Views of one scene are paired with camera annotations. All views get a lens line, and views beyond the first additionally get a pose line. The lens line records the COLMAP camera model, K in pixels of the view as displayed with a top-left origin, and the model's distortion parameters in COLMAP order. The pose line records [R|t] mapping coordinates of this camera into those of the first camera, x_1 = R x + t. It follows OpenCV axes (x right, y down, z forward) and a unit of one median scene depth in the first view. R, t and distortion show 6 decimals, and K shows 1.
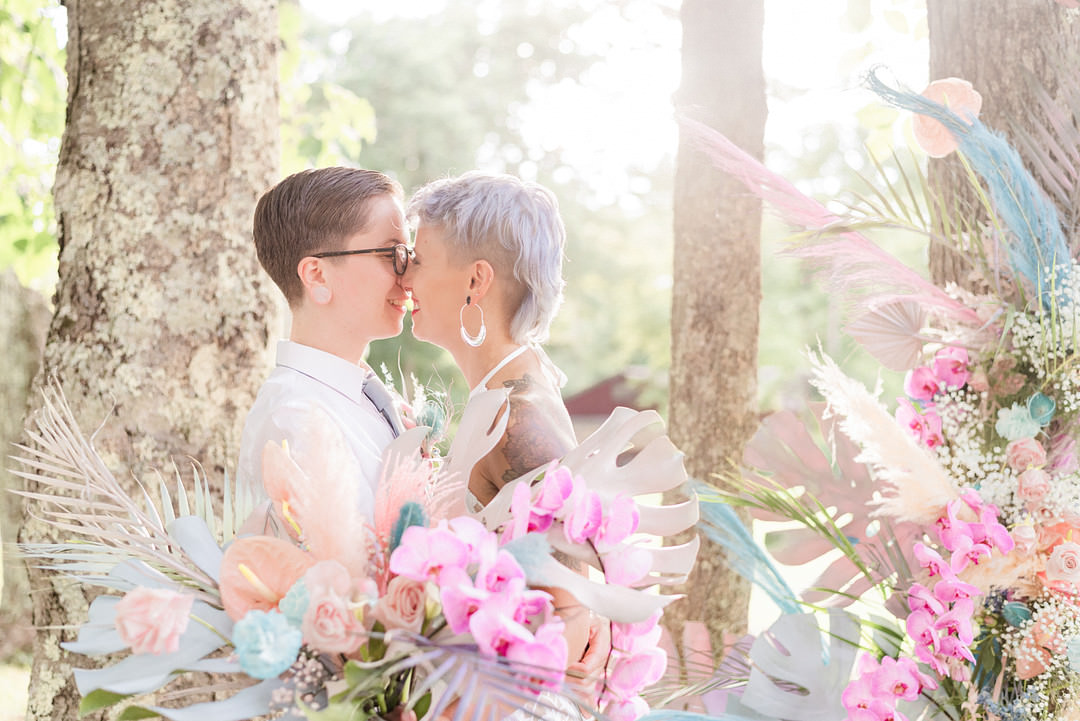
lens RADIAL K [[1584.6, 0, 539.0], [0, 1584.6, 365.3], [0, 0, 1]] dist [0.023929, -0.029453]
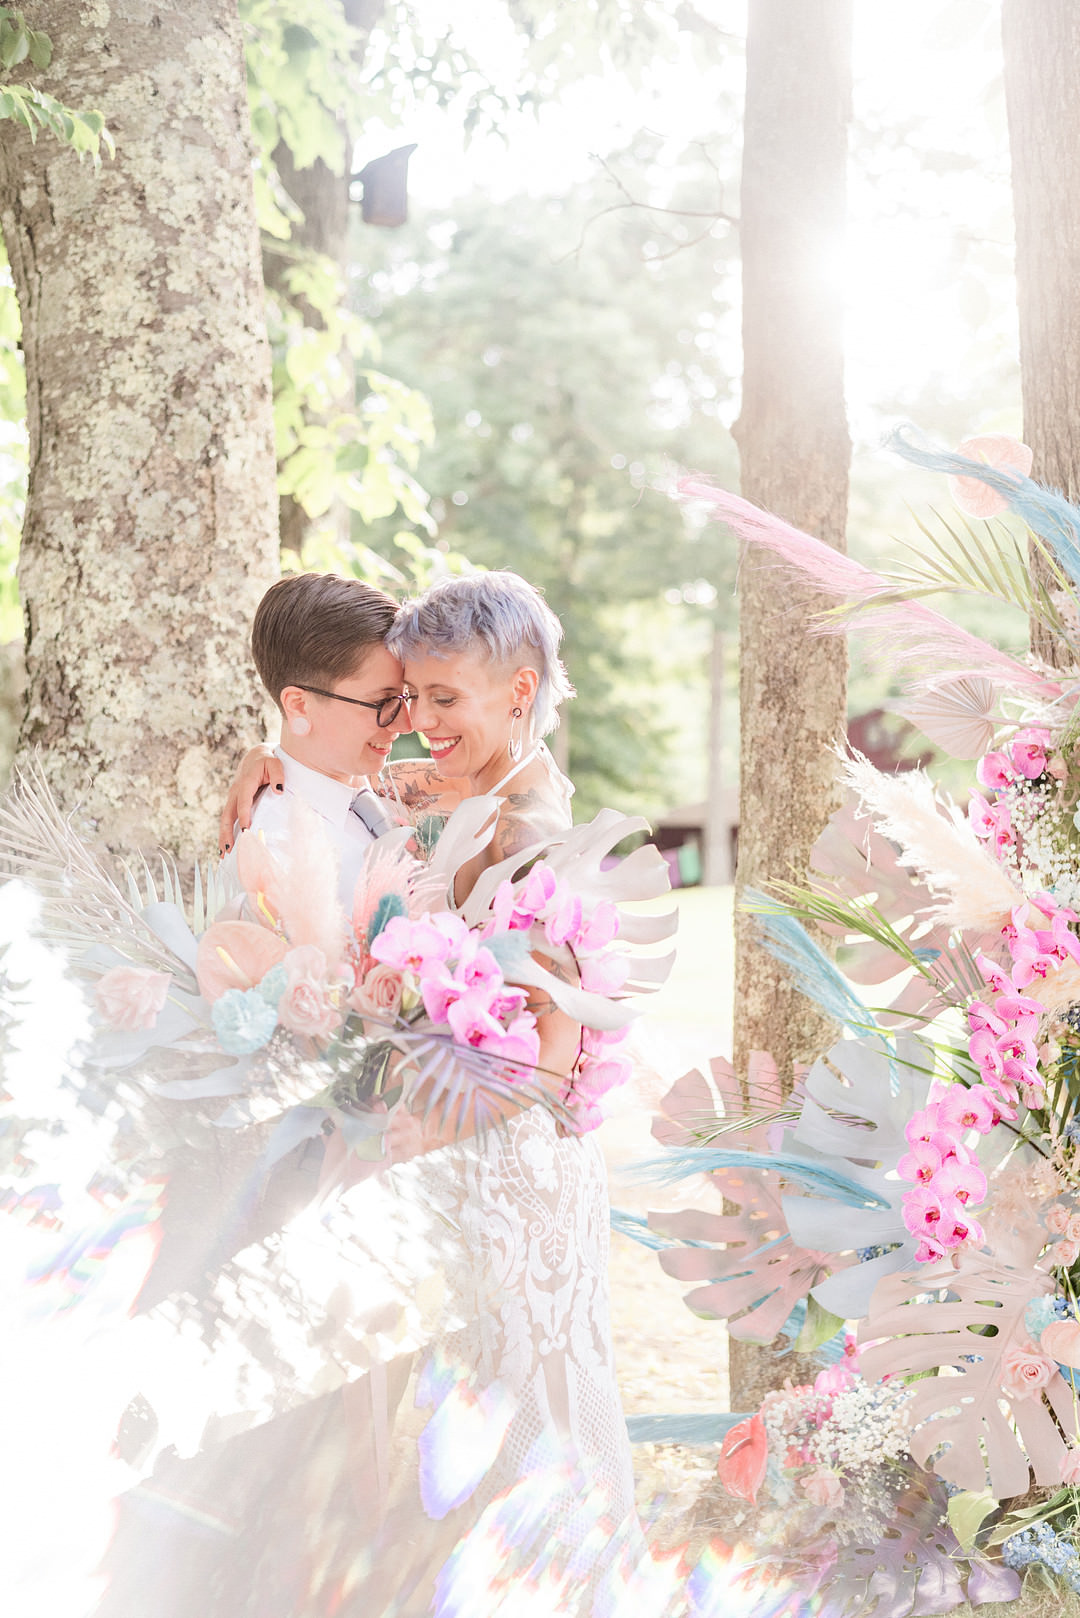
lens RADIAL K [[2371.8, 0, 540.0], [0, 2371.8, 809.0], [0, 0, 1]] dist [0.018897, -0.026331]
pose [[0.994913, -0.028693, -0.096561, 0.102828], [0.033101, 0.998467, 0.044361, -0.029763], [0.095140, -0.047331, 0.994338, -0.277354]]
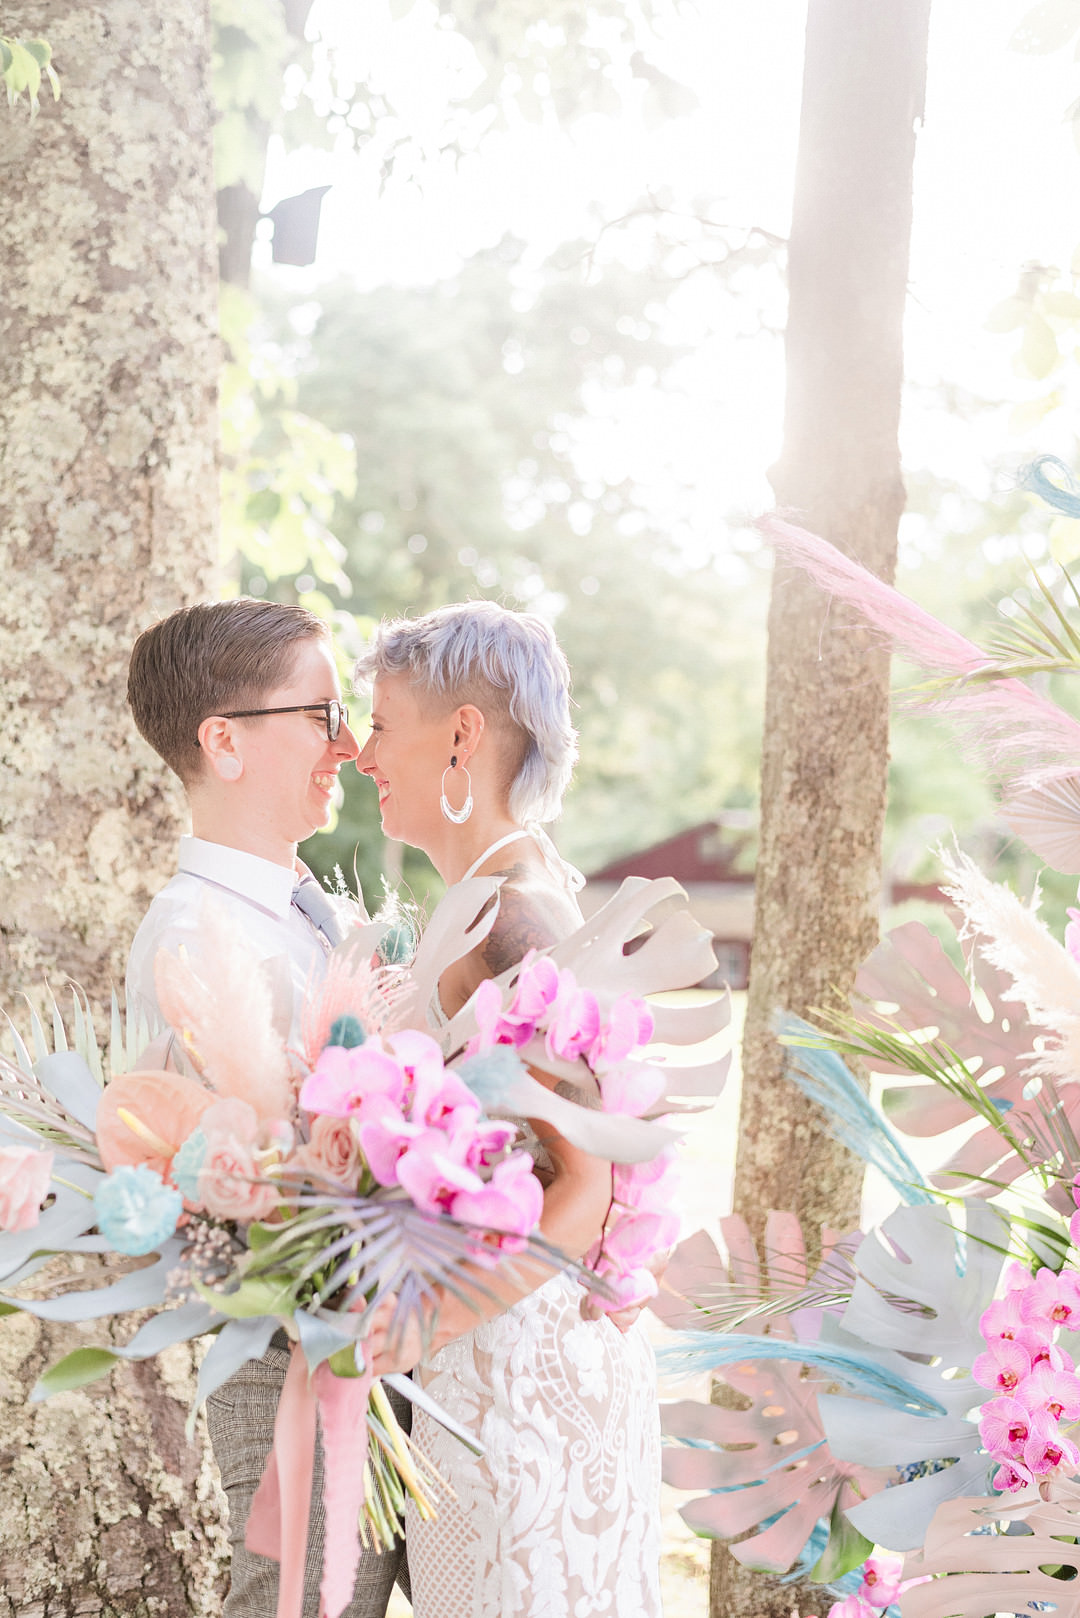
lens RADIAL K [[2371.8, 0, 540.0], [0, 2371.8, 809.0], [0, 0, 1]] dist [0.018897, -0.026331]
pose [[0.999532, 0.021633, -0.021613, 0.007526], [-0.021575, 0.999763, 0.002925, -0.020172], [0.021671, -0.002457, 0.999762, -0.072496]]
